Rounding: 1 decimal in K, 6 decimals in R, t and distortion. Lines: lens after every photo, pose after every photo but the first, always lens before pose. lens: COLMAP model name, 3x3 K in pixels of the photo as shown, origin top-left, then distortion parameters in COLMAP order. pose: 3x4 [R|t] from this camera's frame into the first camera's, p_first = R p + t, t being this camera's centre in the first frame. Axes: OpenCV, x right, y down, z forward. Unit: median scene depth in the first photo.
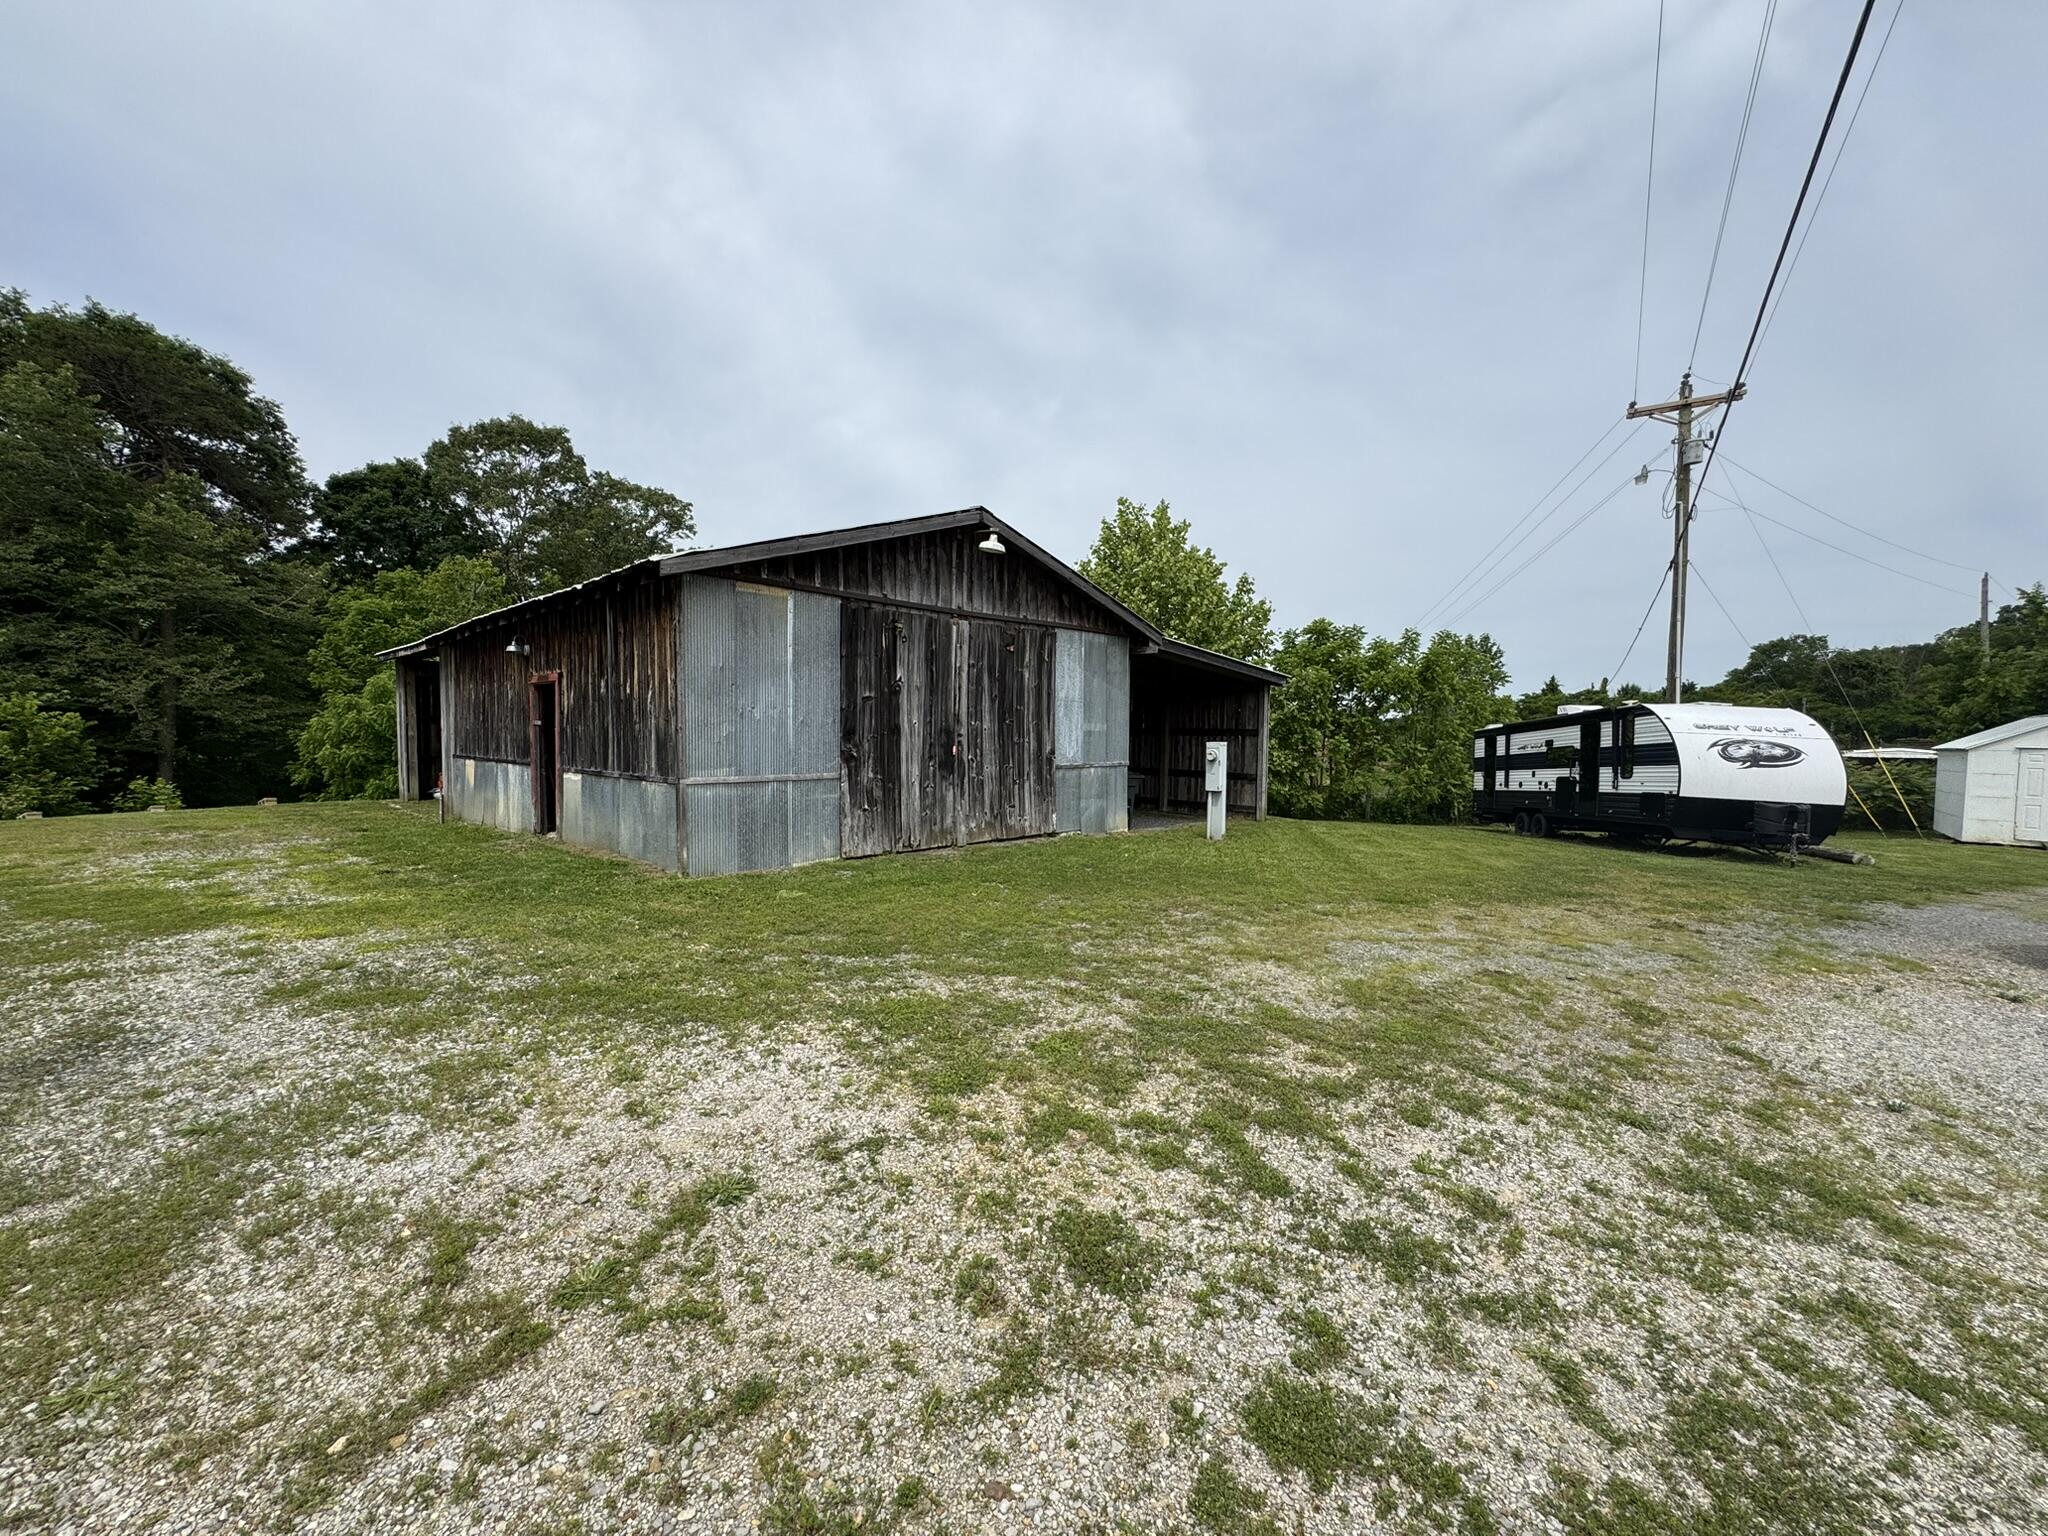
lens RADIAL K [[808.4, 0, 1029.8], [0, 808.4, 778.6], [0, 0, 1]] dist [-0.011516, 0.000230]
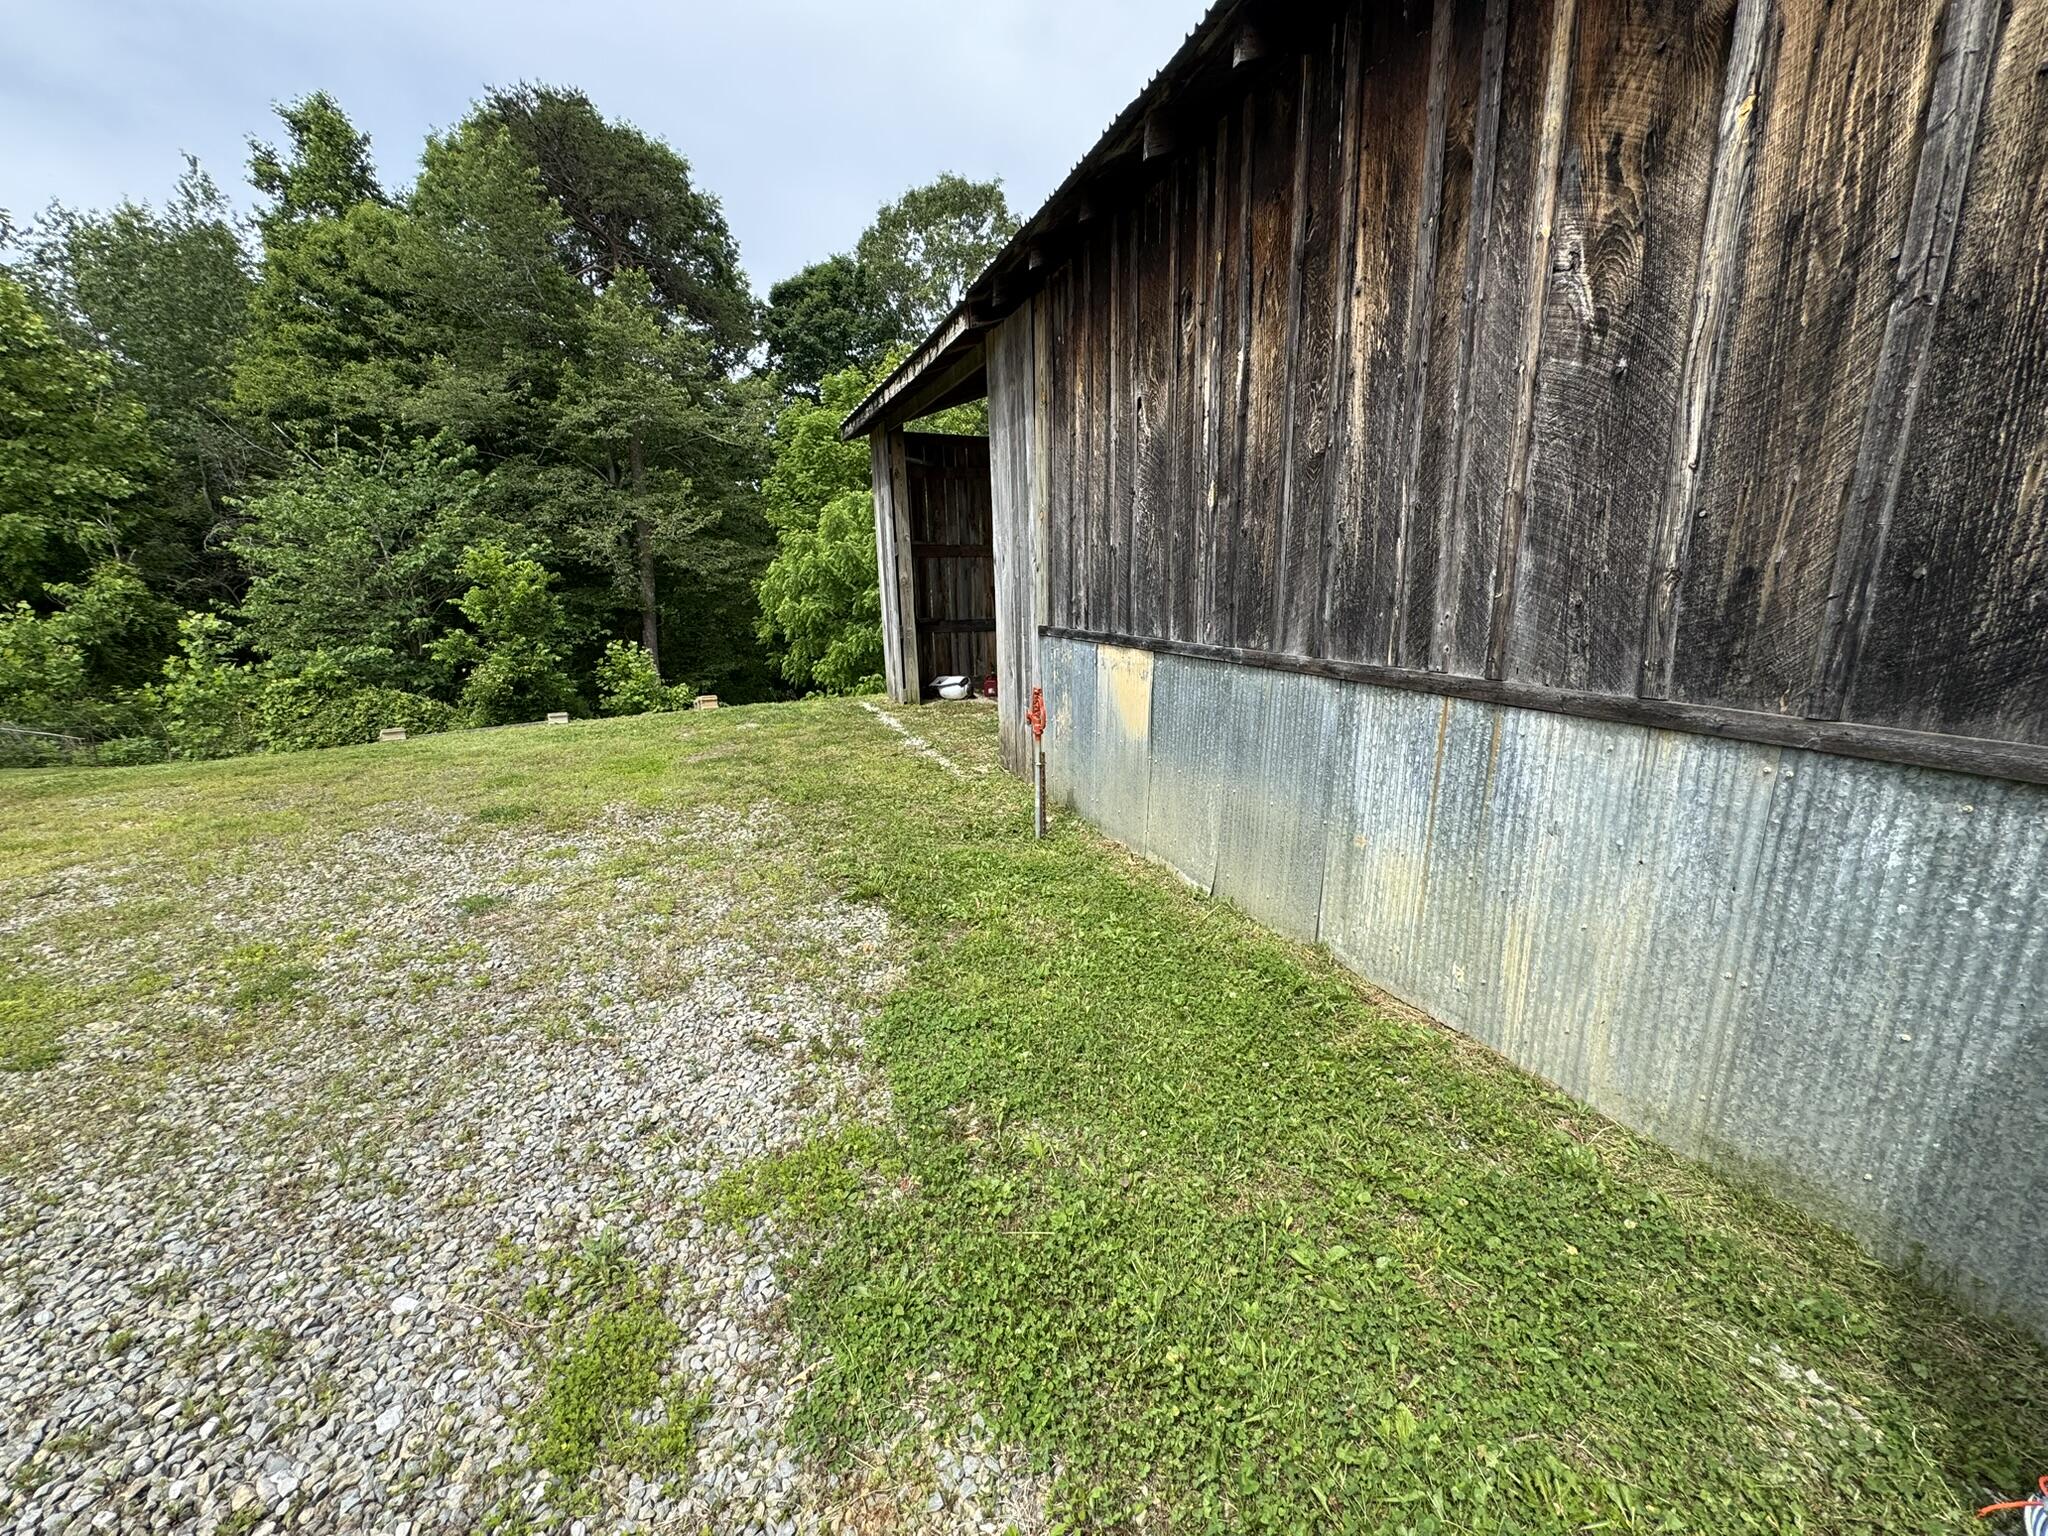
lens RADIAL K [[819.5, 0, 1022.4], [0, 819.5, 769.9], [0, 0, 1]] dist [-0.000558, 0.000980]
pose [[0.899100, 0.069748, -0.432151, -0.279204], [0.010993, 0.983316, 0.181575, -0.017140], [0.437605, -0.168004, 0.883332, 0.328047]]
